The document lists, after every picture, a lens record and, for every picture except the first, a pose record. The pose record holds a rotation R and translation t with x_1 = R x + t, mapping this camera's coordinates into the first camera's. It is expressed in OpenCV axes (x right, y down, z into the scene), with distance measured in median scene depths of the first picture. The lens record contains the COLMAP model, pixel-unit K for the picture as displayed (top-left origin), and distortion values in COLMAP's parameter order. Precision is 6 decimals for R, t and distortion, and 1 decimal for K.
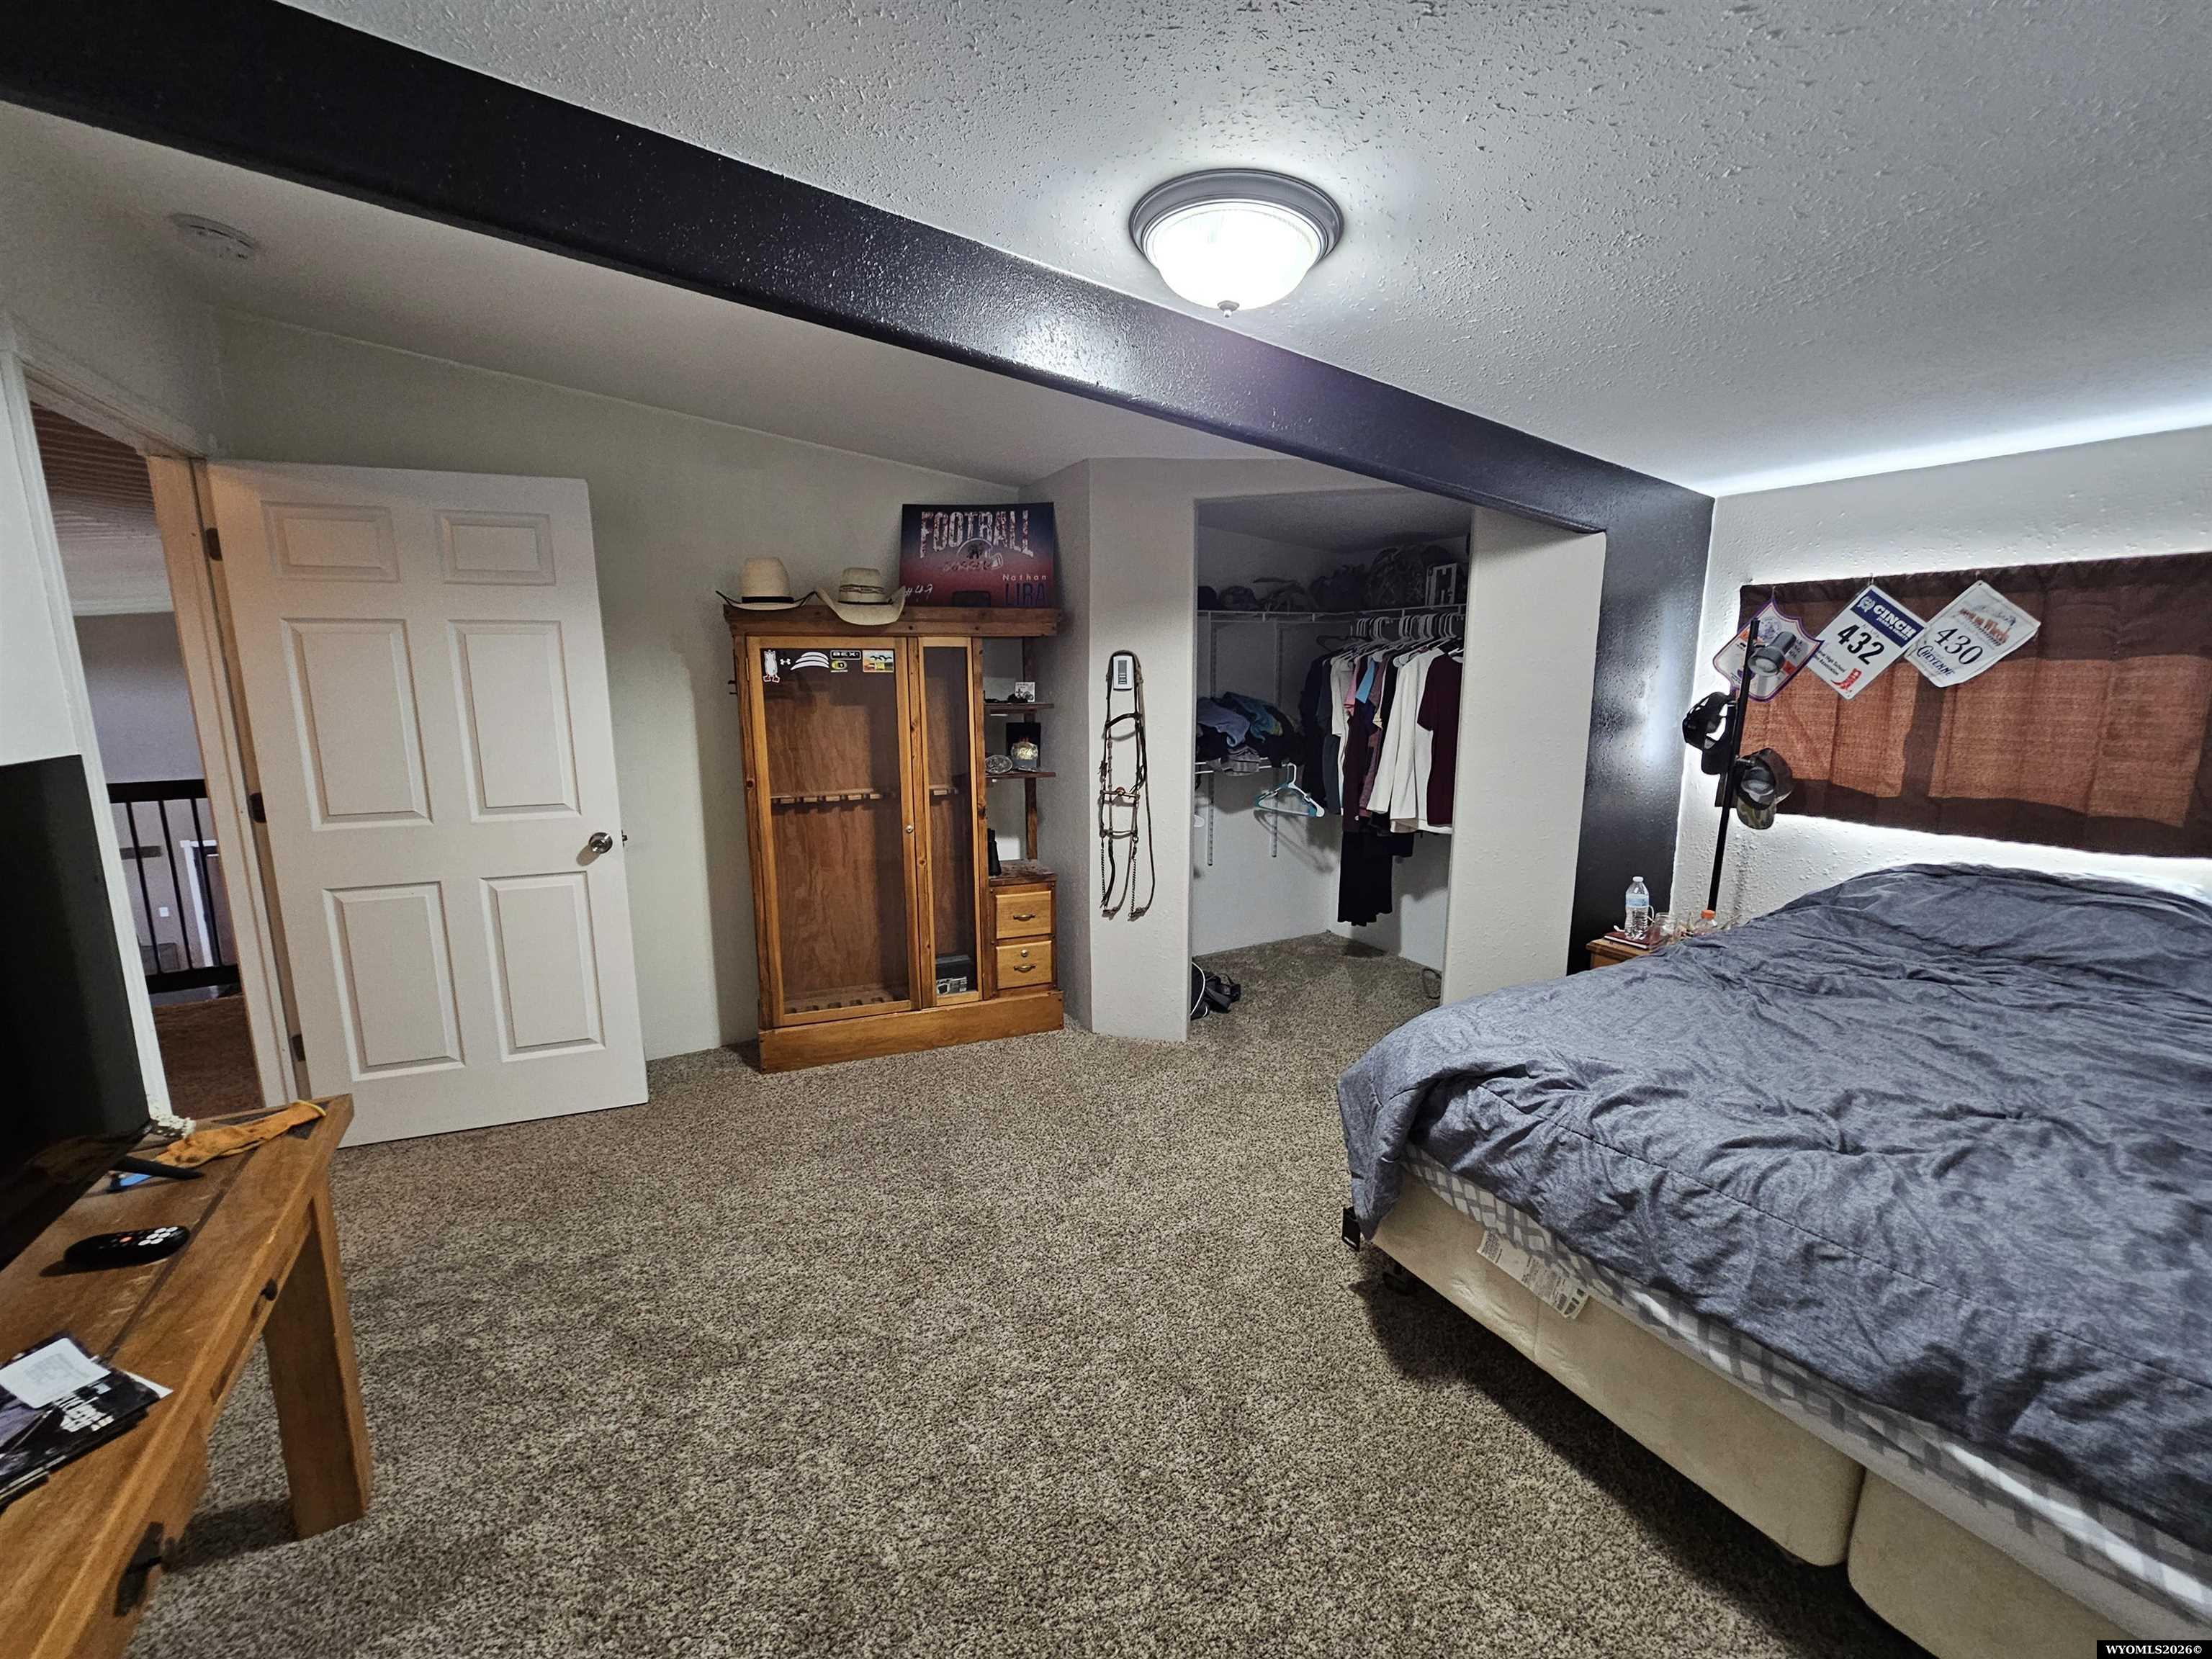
lens RADIAL K [[904.3, 0, 1101.5], [0, 904.3, 826.4], [0, 0, 1]] dist [-0.001877, 0.000665]
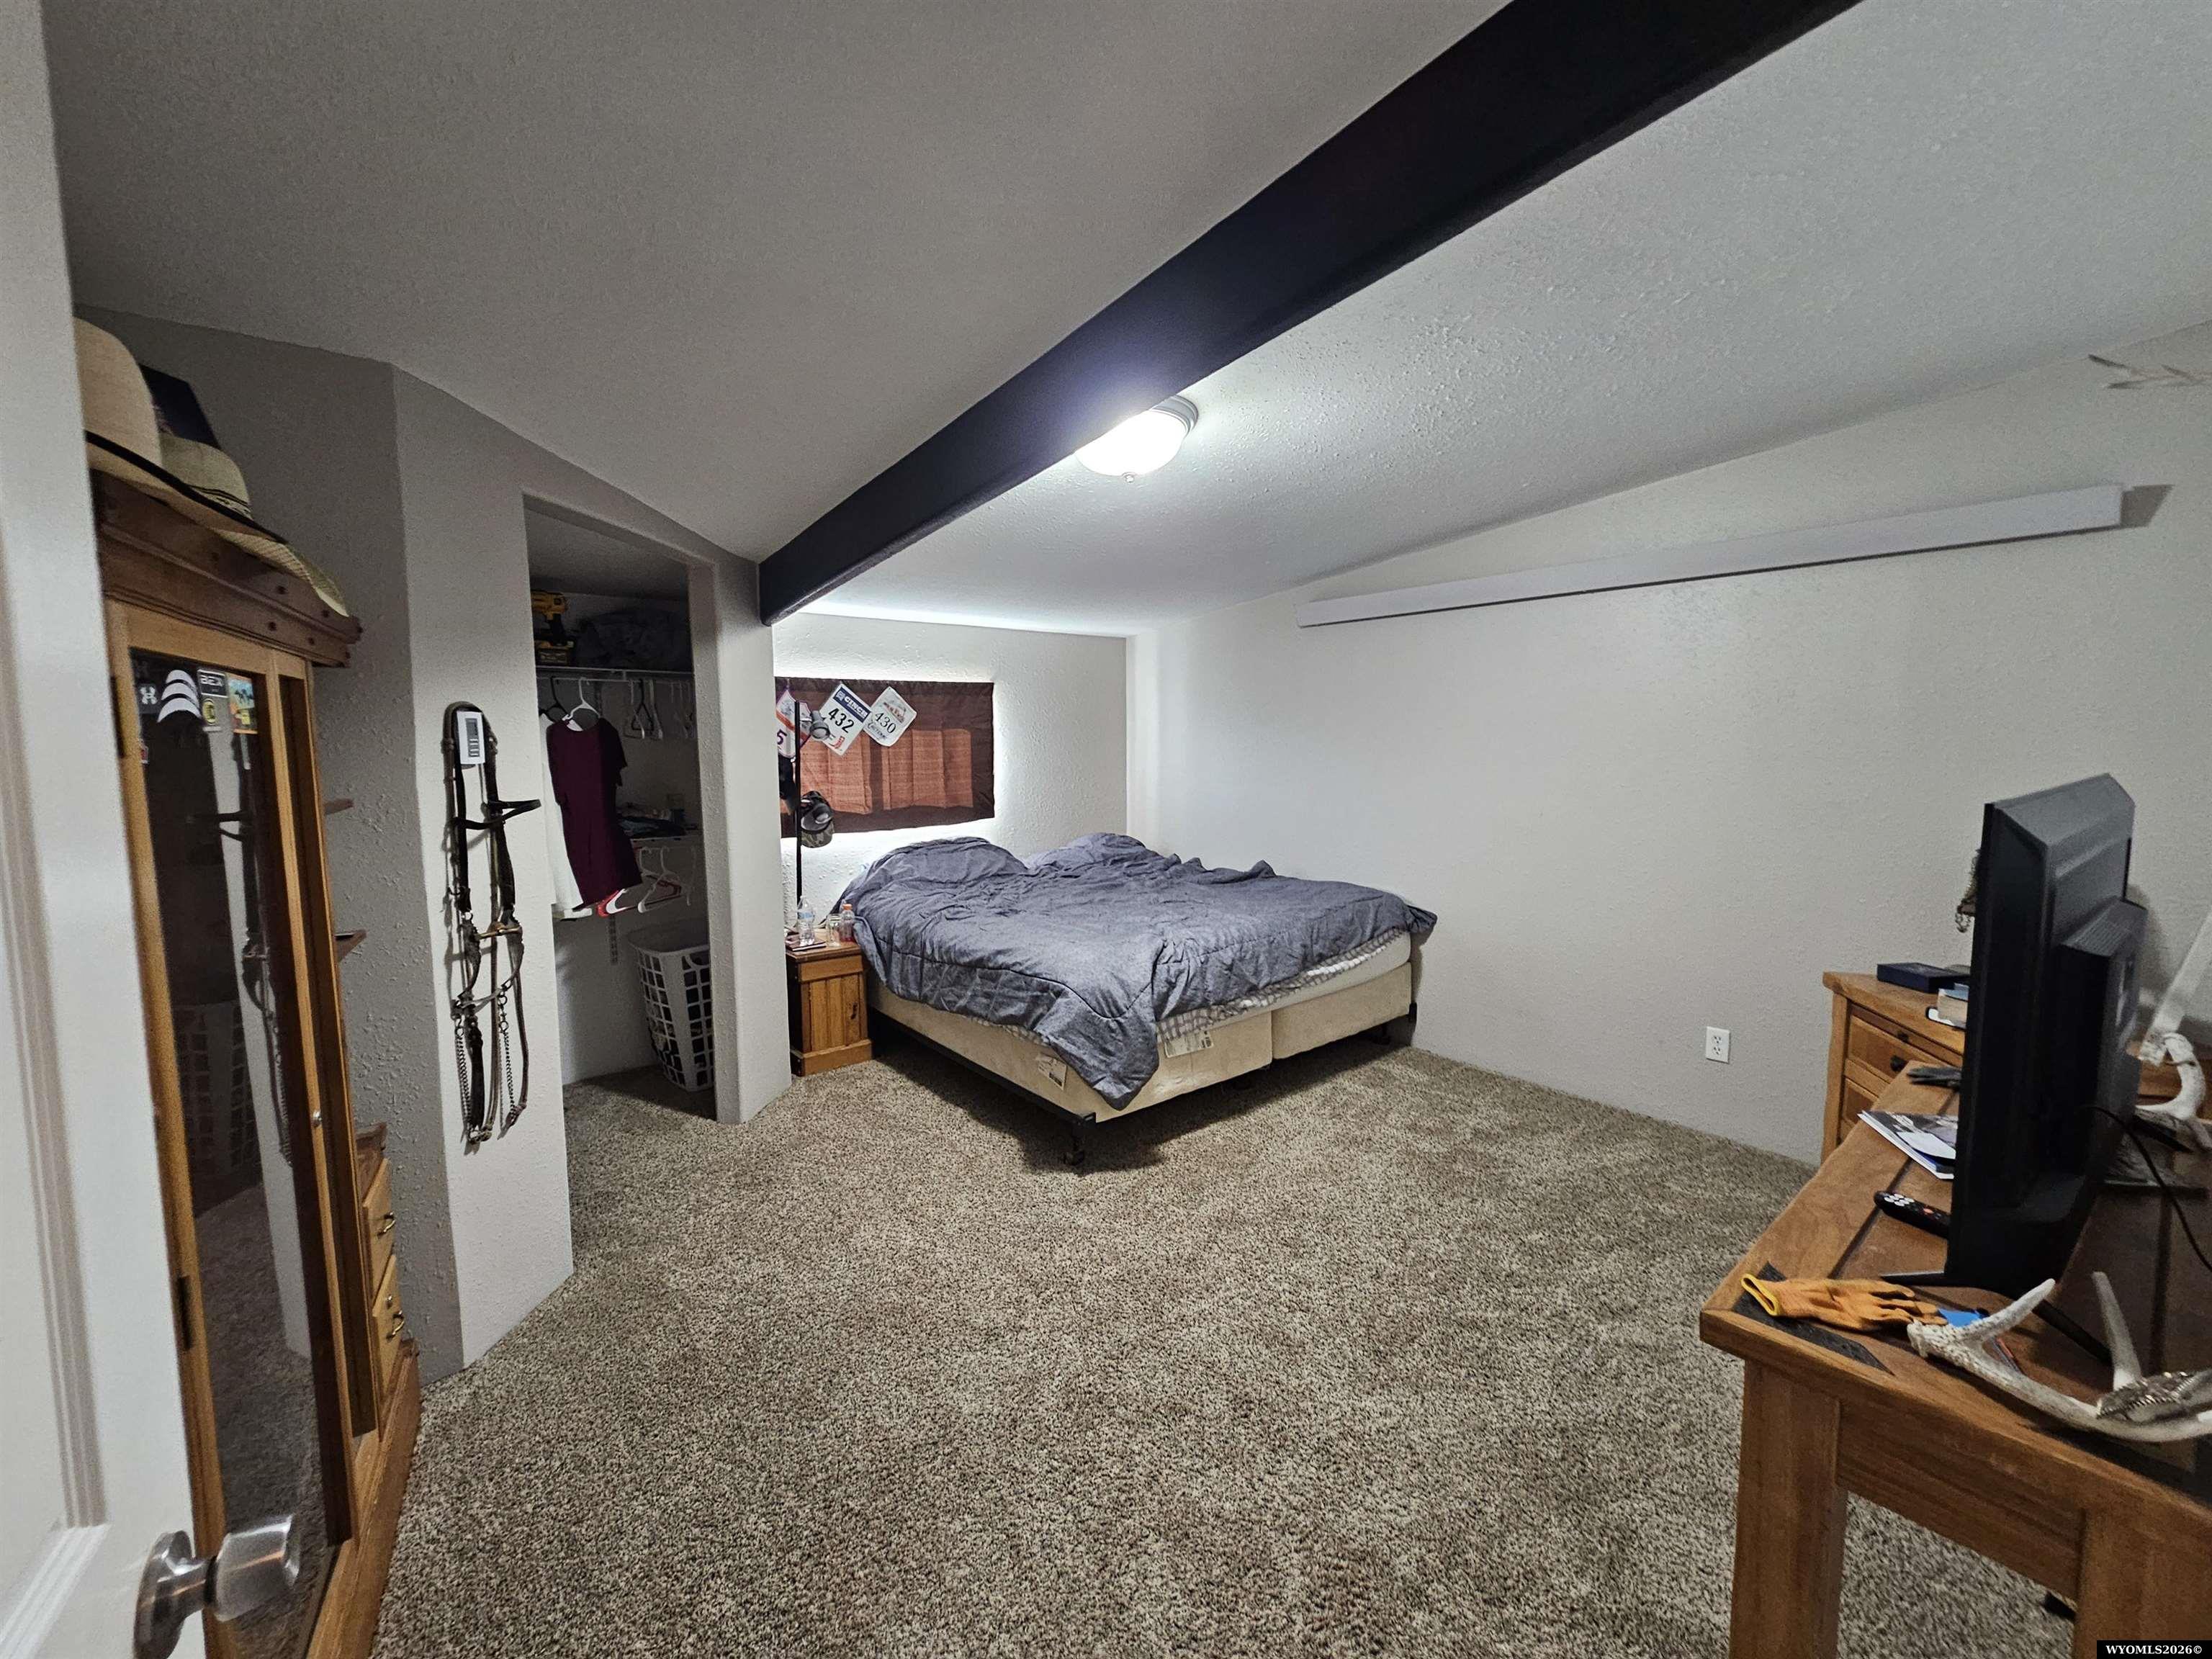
lens RADIAL K [[904.3, 0, 1101.5], [0, 904.3, 826.4], [0, 0, 1]] dist [-0.001877, 0.000665]
pose [[-0.174533, -0.091306, 0.980409, -0.850400], [0.180444, 0.975863, 0.123006, -0.141905], [-0.967976, 0.198378, -0.153845, 0.892920]]
